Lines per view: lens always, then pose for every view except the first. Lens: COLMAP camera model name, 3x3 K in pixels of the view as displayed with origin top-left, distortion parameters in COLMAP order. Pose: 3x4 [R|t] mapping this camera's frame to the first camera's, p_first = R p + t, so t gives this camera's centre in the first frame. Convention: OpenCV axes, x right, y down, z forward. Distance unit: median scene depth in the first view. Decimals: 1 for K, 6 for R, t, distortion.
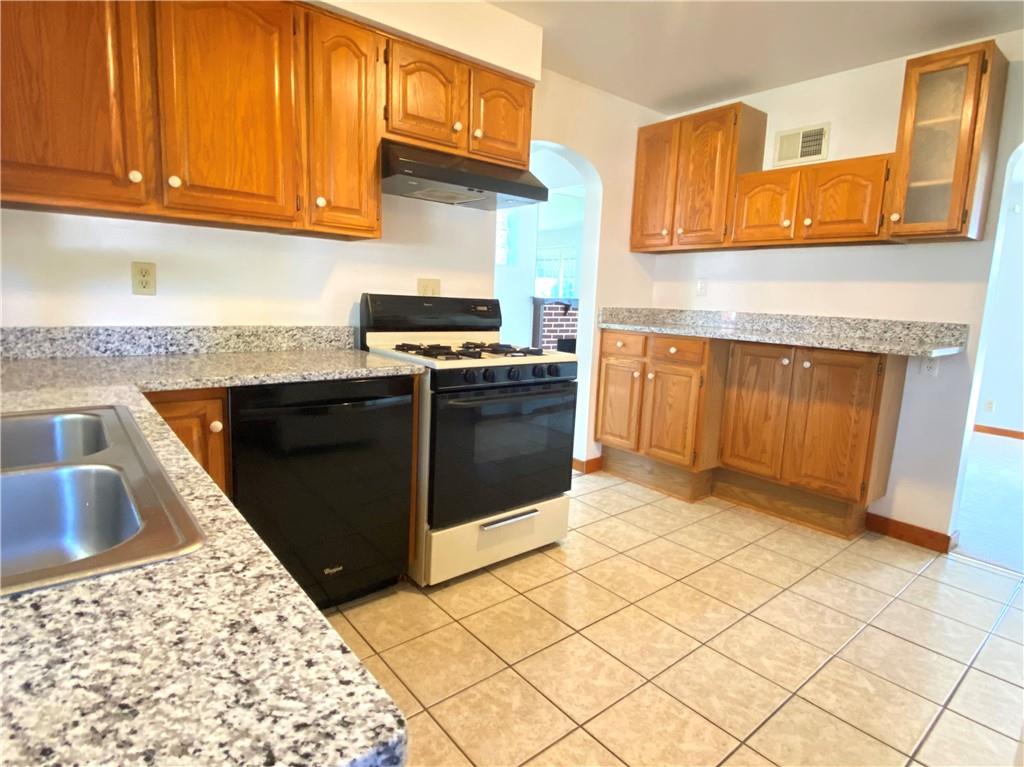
lens RADIAL K [[545.3, 0, 512.0], [0, 545.3, 383.5], [0, 0, 1]] dist [0.002930, -0.029397]
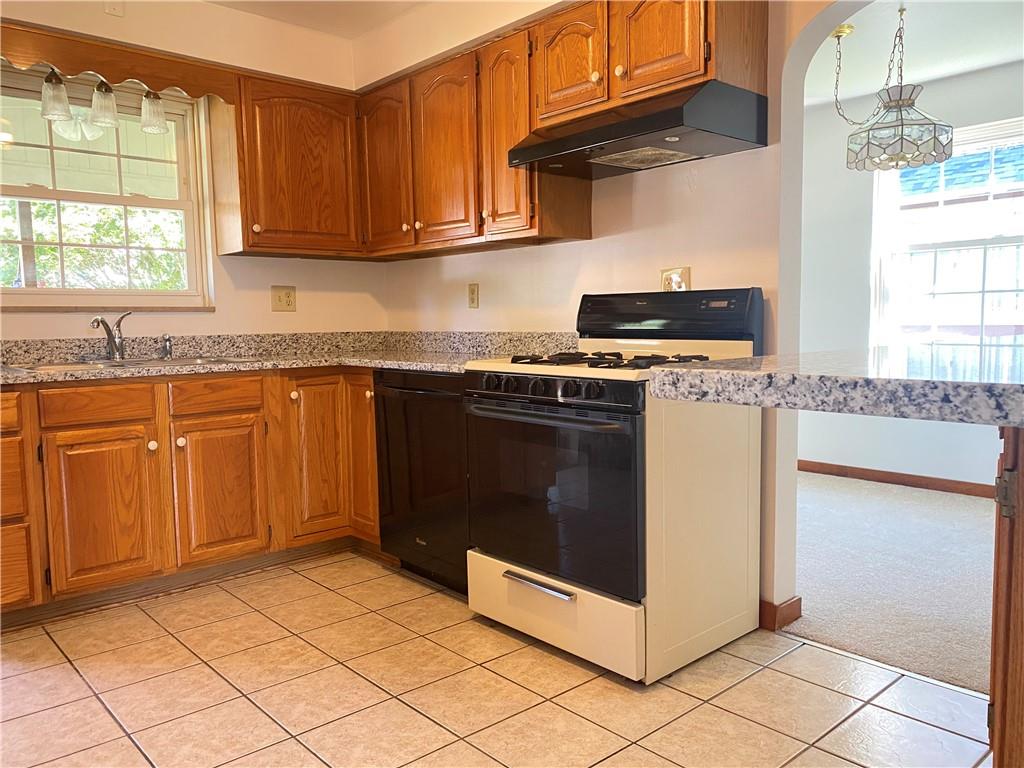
lens RADIAL K [[781.6, 0, 511.9], [0, 781.6, 388.7], [0, 0, 1]] dist [0.094374, -0.175735]
pose [[0.028000, 0.048137, -0.998448, 1.203662], [-0.141127, 0.989025, 0.043725, -0.063128], [0.989595, 0.139684, 0.034486, 1.023829]]
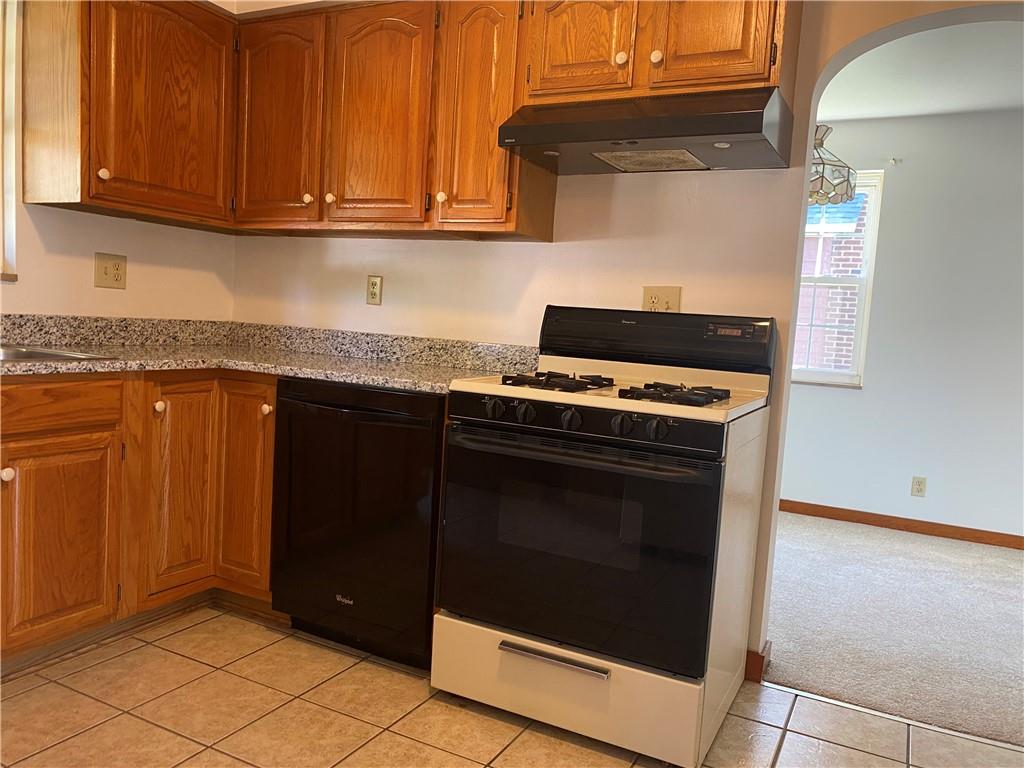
lens RADIAL K [[783.3, 0, 515.8], [0, 783.3, 389.3], [0, 0, 1]] dist [0.024466, -0.010089]
pose [[0.386333, 0.066436, -0.919964, 0.883301], [-0.192695, 0.981207, -0.010062, -0.033480], [0.902006, 0.181160, 0.391874, 0.648680]]
